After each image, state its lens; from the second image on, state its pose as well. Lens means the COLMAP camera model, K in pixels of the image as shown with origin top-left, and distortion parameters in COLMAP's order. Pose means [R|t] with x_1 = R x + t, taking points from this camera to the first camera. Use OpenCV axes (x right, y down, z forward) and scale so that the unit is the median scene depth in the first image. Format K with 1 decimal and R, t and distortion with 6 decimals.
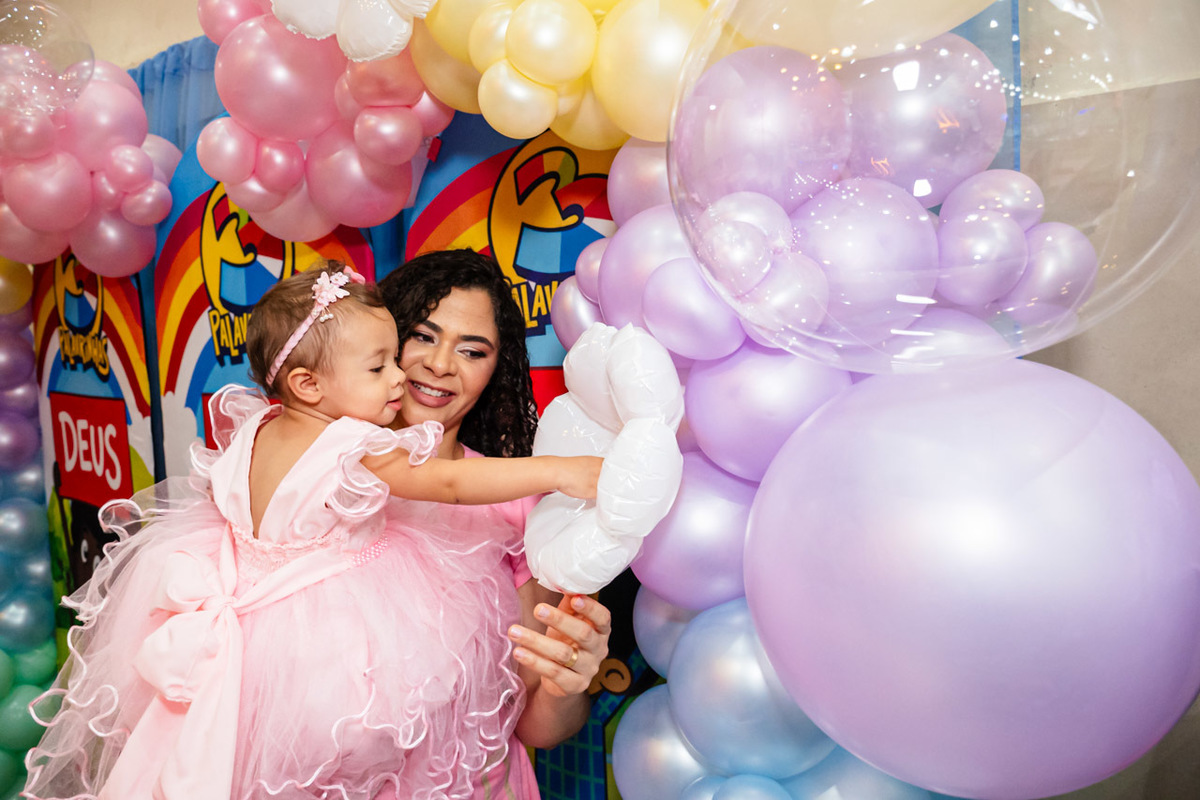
lens RADIAL K [[921.7, 0, 591.1], [0, 921.7, 400.0], [0, 0, 1]] dist [-0.018947, -0.006057]
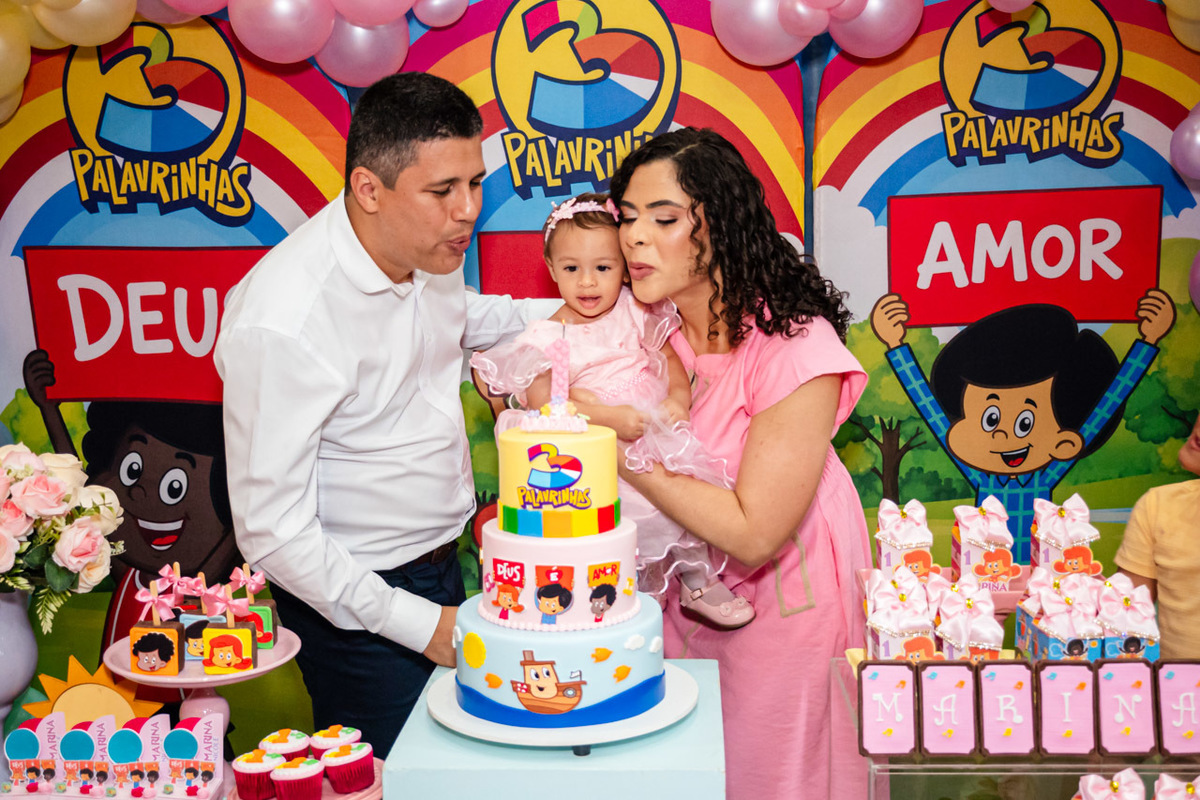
lens RADIAL K [[1380.1, 0, 587.4], [0, 1380.1, 402.9], [0, 0, 1]] dist [-0.024573, 0.041343]
pose [[0.832017, -0.073588, 0.549847, -1.164049], [0.037116, 0.996326, 0.077177, 0.060970], [-0.553507, -0.043805, 0.831692, -0.129119]]
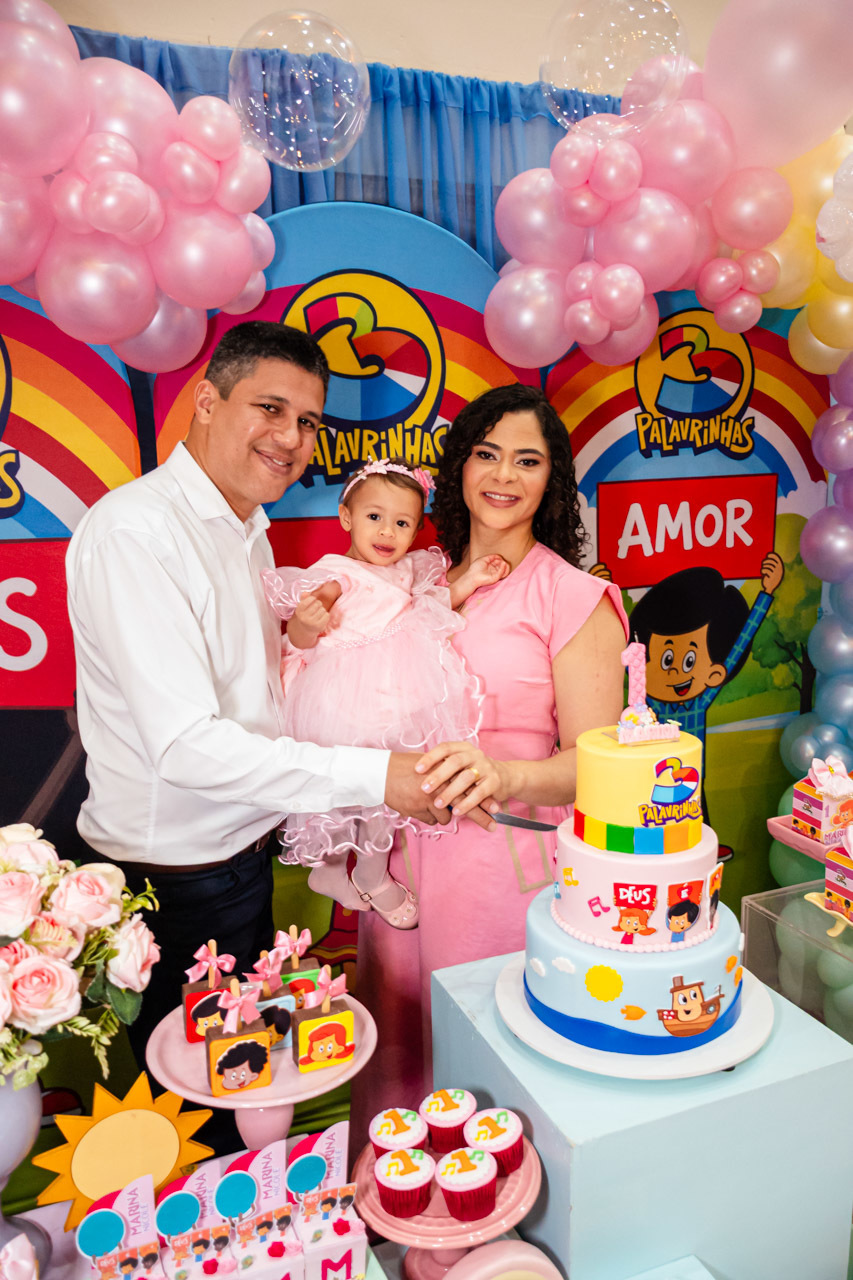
lens RADIAL K [[983.1, 0, 422.8], [0, 983.1, 650.7], [0, 0, 1]] dist [-0.018947, -0.006057]
pose [[0.519150, -0.146192, 0.842087, -1.273198], [0.063173, 0.989131, 0.132774, 0.001862], [-0.852345, -0.015732, 0.522743, 0.424861]]
